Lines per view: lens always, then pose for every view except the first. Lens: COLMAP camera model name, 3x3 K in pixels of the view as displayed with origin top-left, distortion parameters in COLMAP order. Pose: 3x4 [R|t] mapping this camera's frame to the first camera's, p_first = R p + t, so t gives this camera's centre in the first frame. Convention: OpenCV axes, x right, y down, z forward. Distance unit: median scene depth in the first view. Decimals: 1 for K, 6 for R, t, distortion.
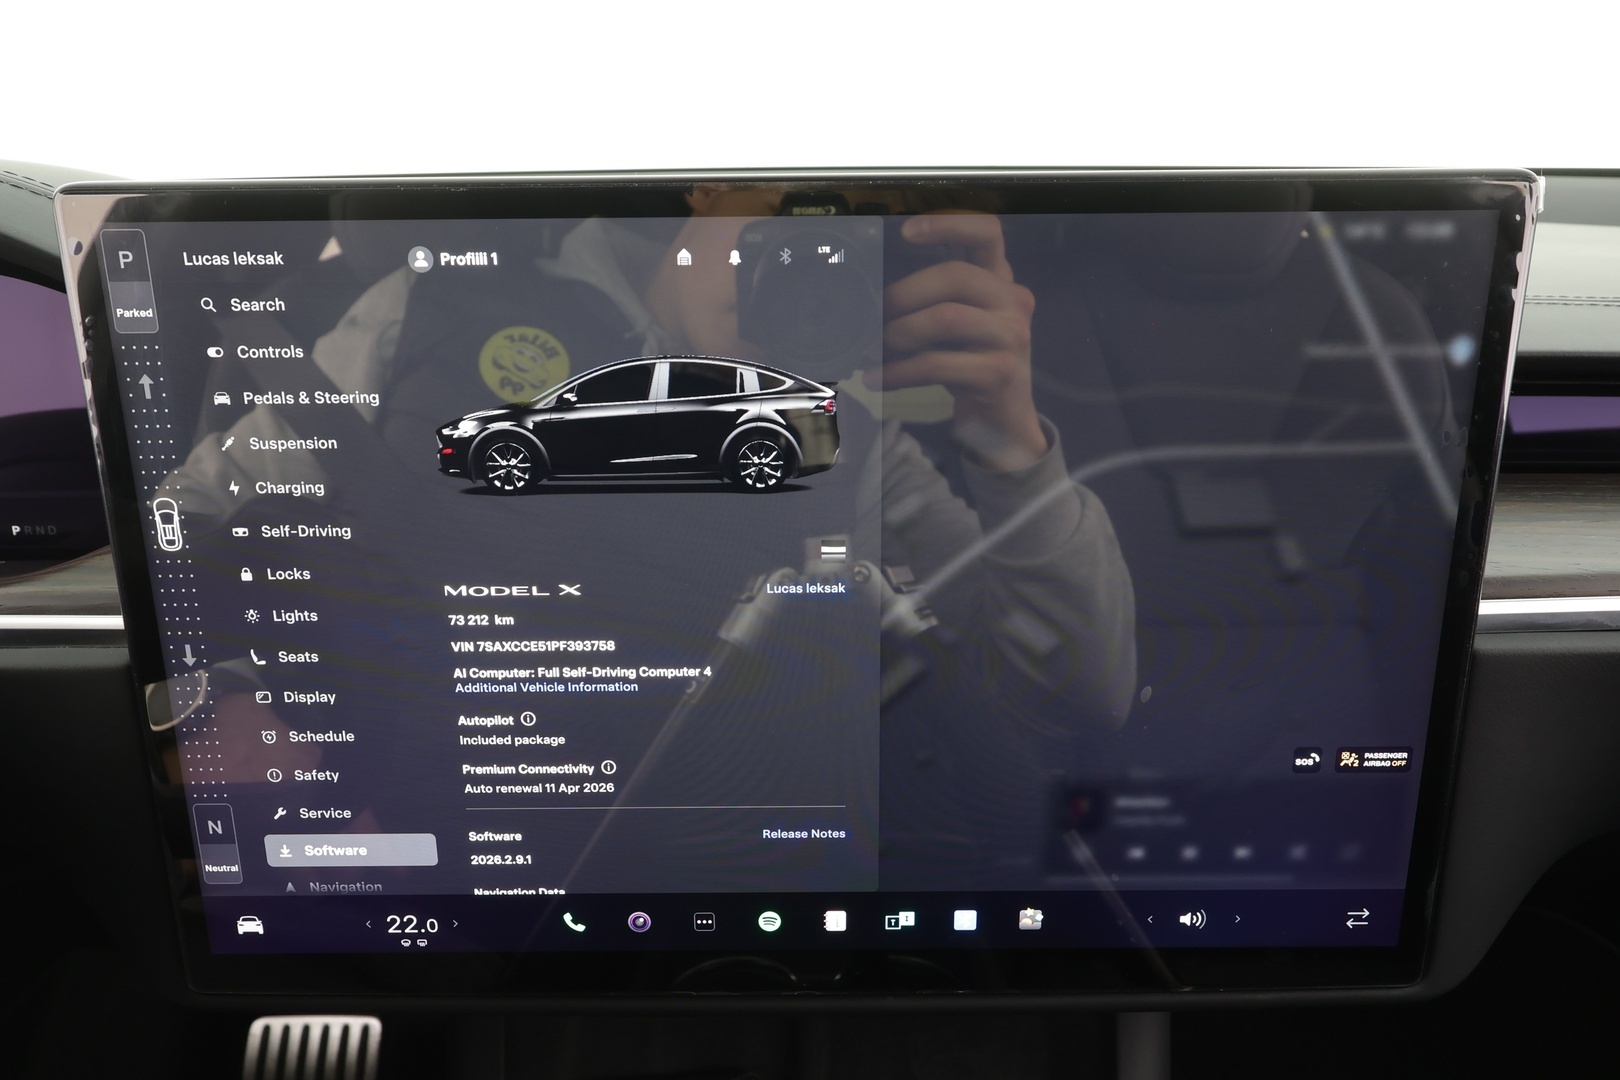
lens RADIAL K [[1144.5, 0, 810.0], [0, 1144.5, 540.0], [0, 0, 1]] dist [0.000955, 0.000328]
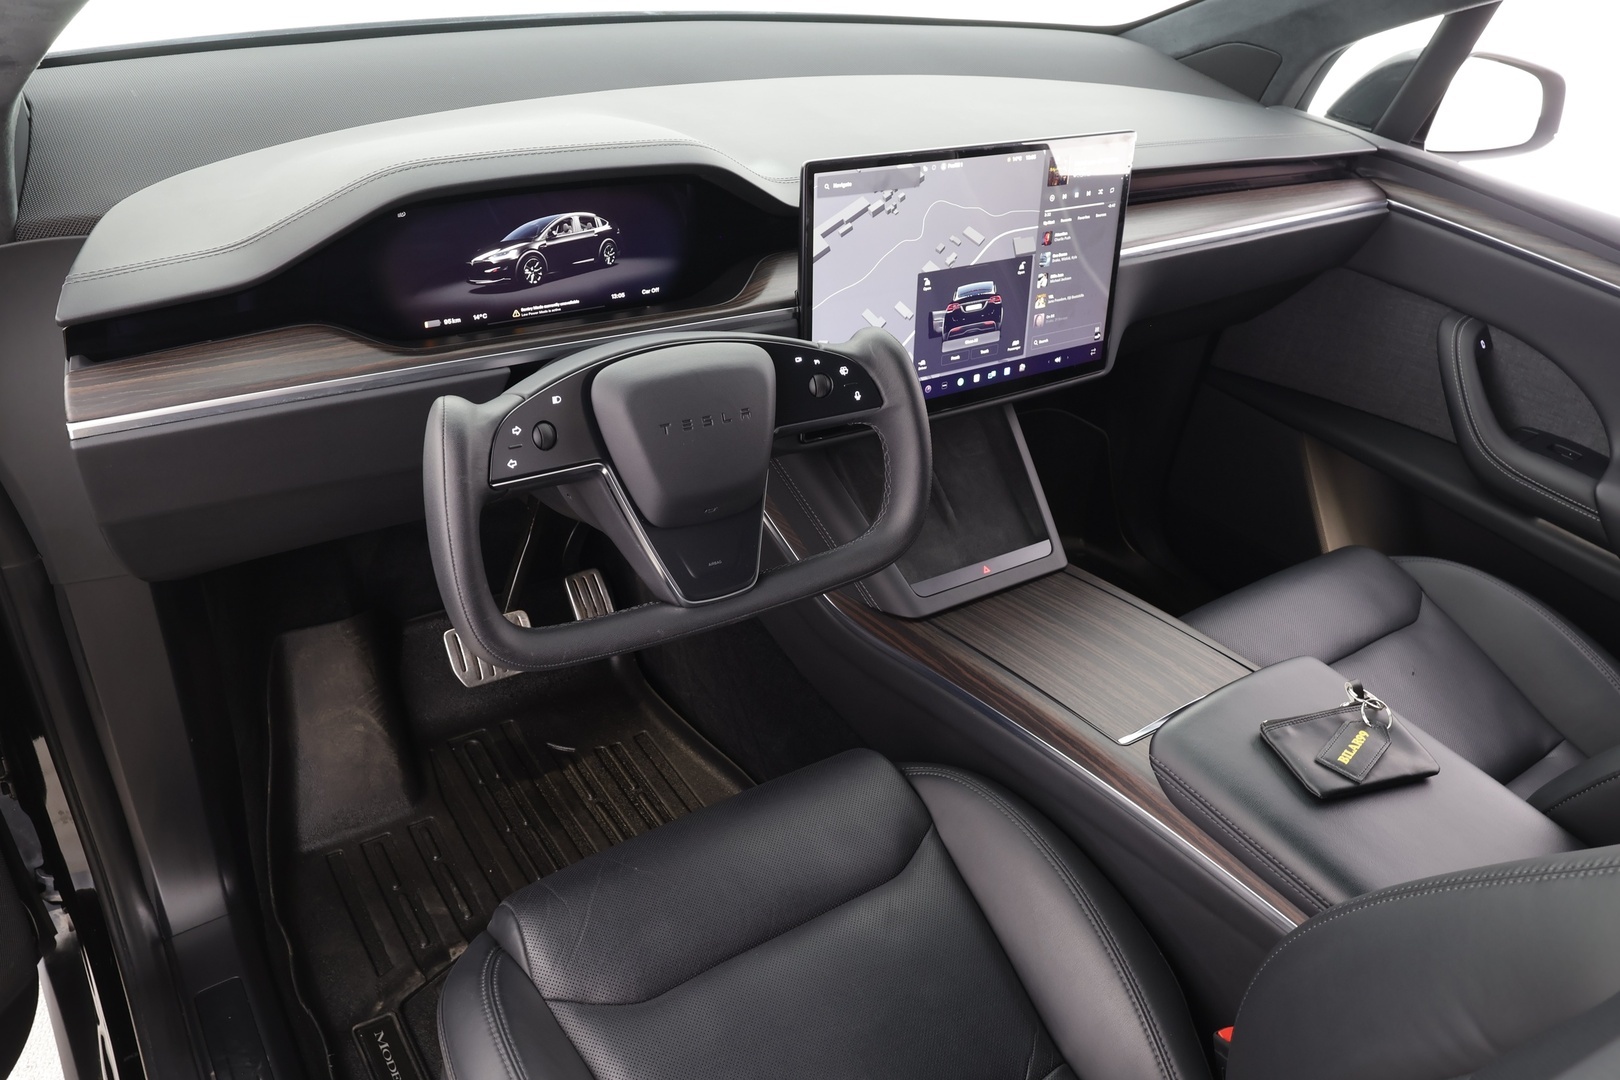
lens RADIAL K [[1190.2, 0, 810.0], [0, 1190.2, 540.0], [0, 0, 1]] dist [0.001409, -0.000711]
pose [[0.825414, -0.235064, 0.513261, -2.208666], [0.111218, 0.959079, 0.260381, -0.145234], [-0.553464, -0.157838, 0.817780, -1.536185]]
